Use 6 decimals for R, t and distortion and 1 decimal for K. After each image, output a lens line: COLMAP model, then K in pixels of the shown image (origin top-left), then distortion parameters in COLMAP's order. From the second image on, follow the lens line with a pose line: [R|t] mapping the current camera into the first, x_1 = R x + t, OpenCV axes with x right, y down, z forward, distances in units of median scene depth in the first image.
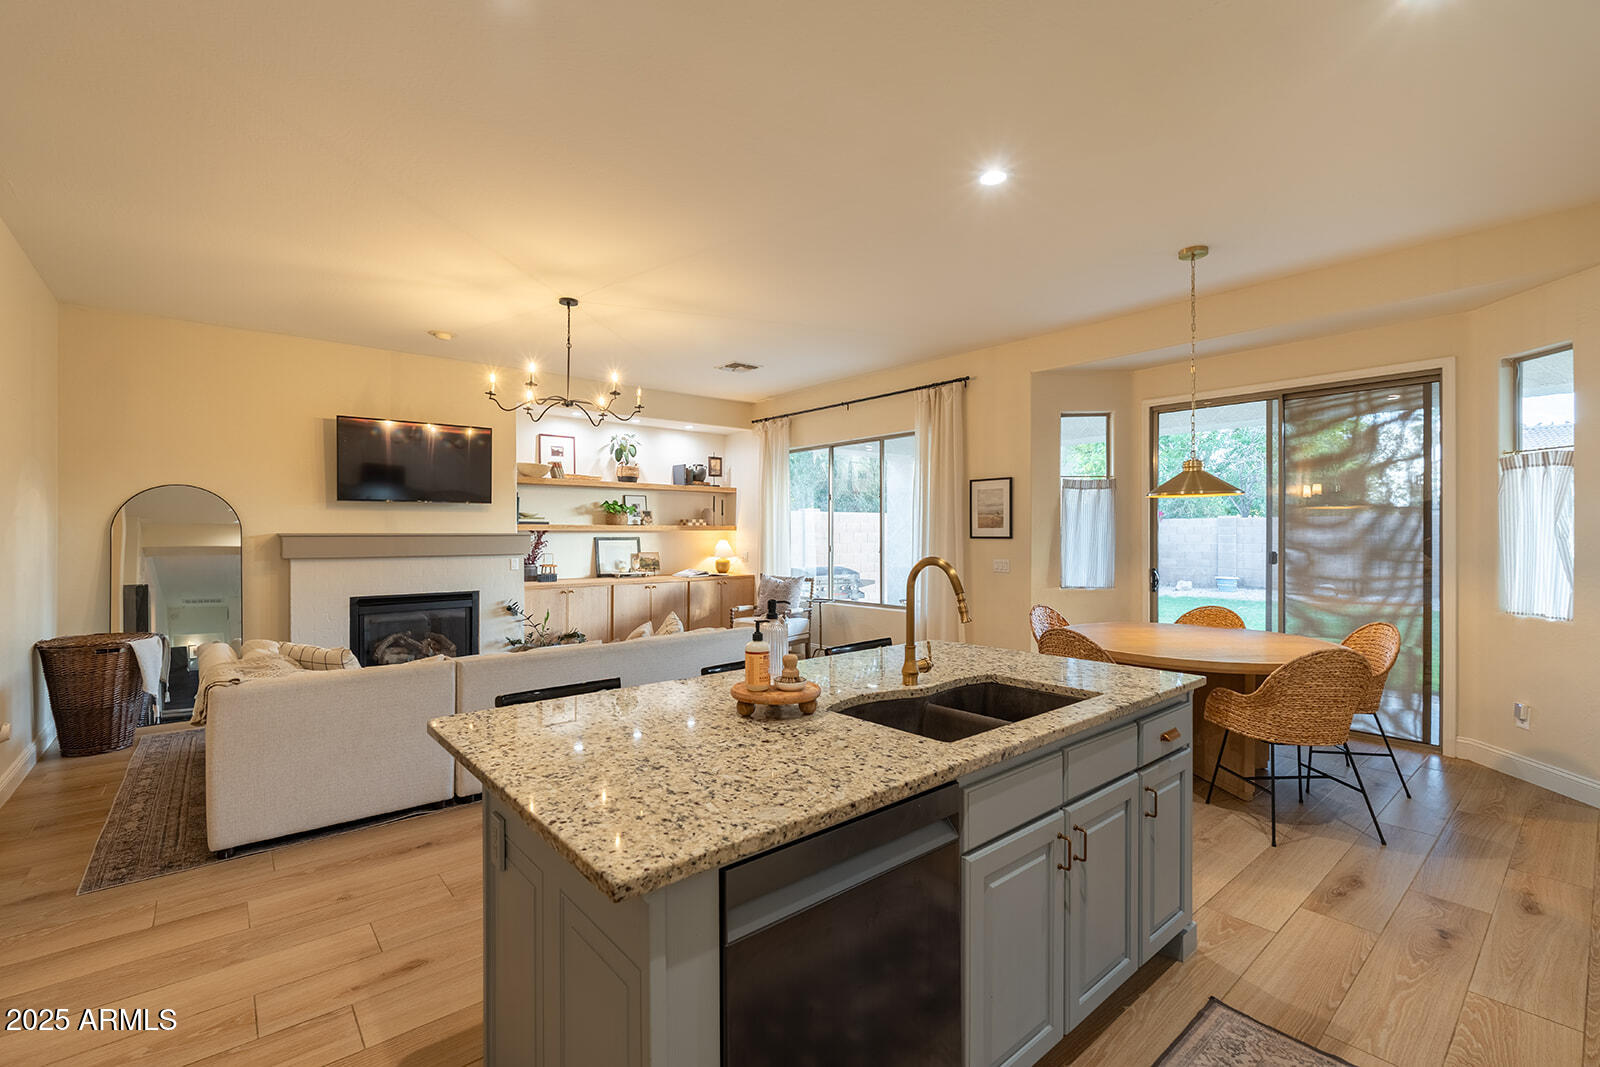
lens RADIAL K [[718.1, 0, 793.8], [0, 718.1, 540.7], [0, 0, 1]] dist [0.001697, 0.000011]
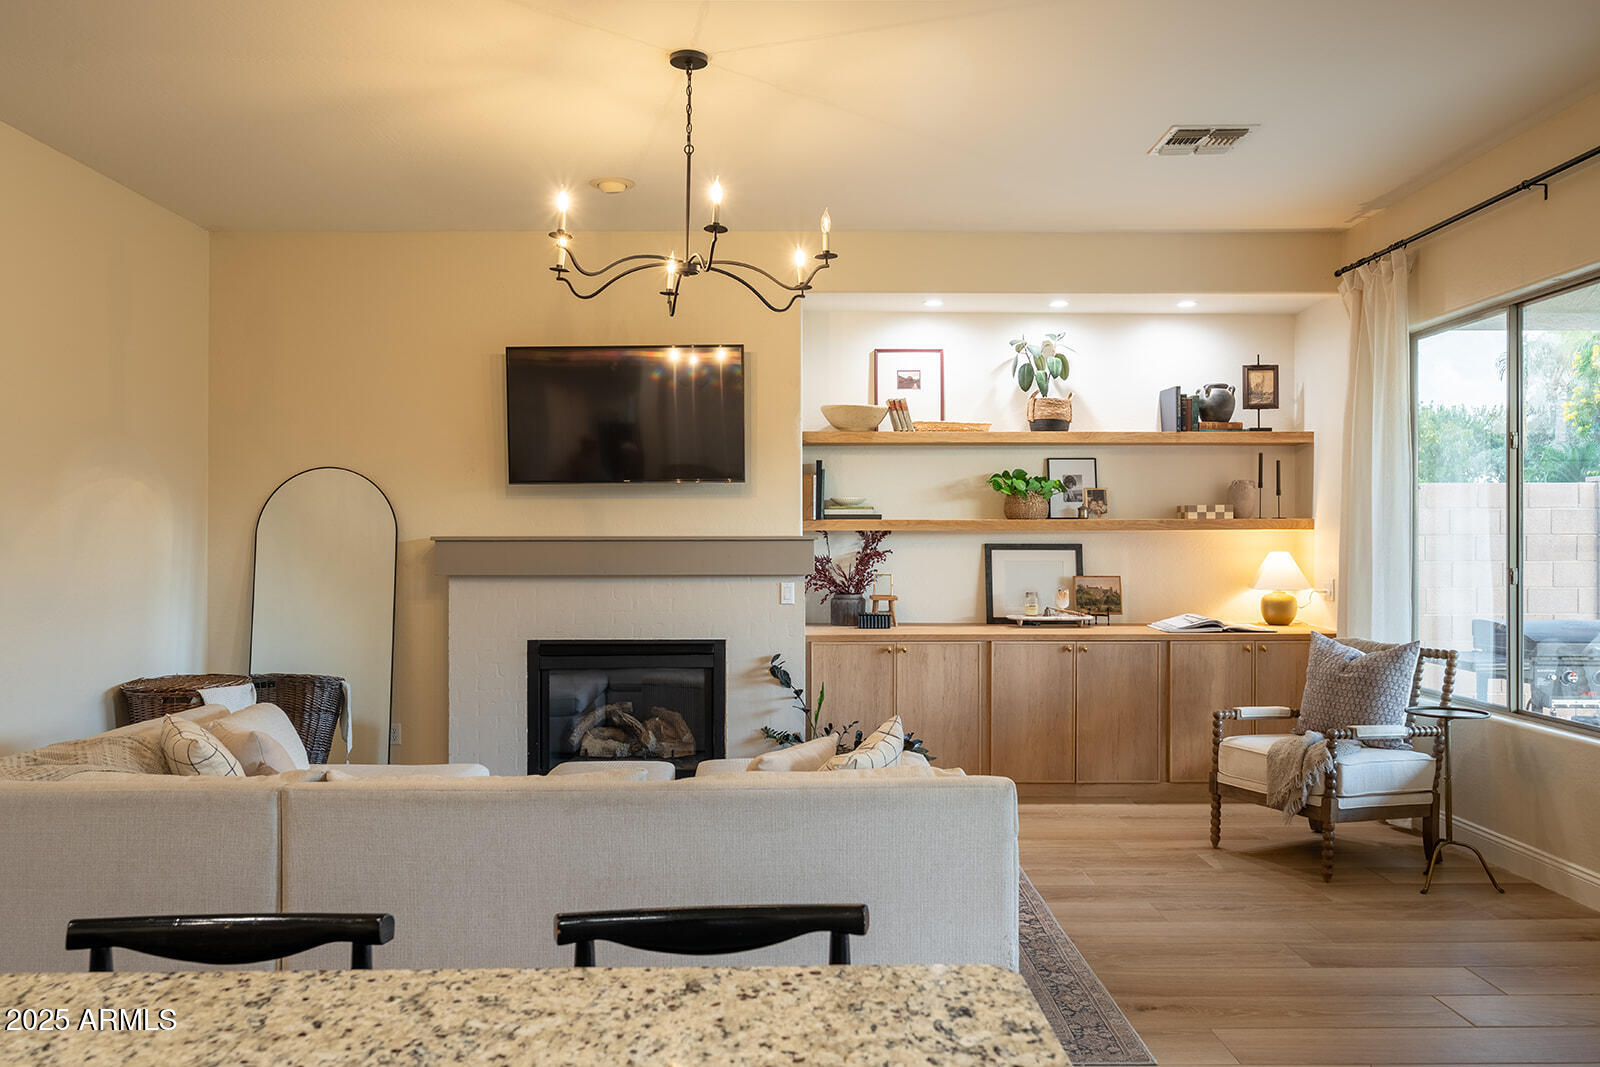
lens RADIAL K [[1218.2, 0, 801.7], [0, 1218.2, 537.3], [0, 0, 1]] dist [0.013281, 0.002420]
pose [[0.769802, -0.001322, -0.638282, 0.170471], [-0.005665, 0.999944, -0.008903, -0.001077], [0.638258, 0.010470, 0.769751, 0.257405]]
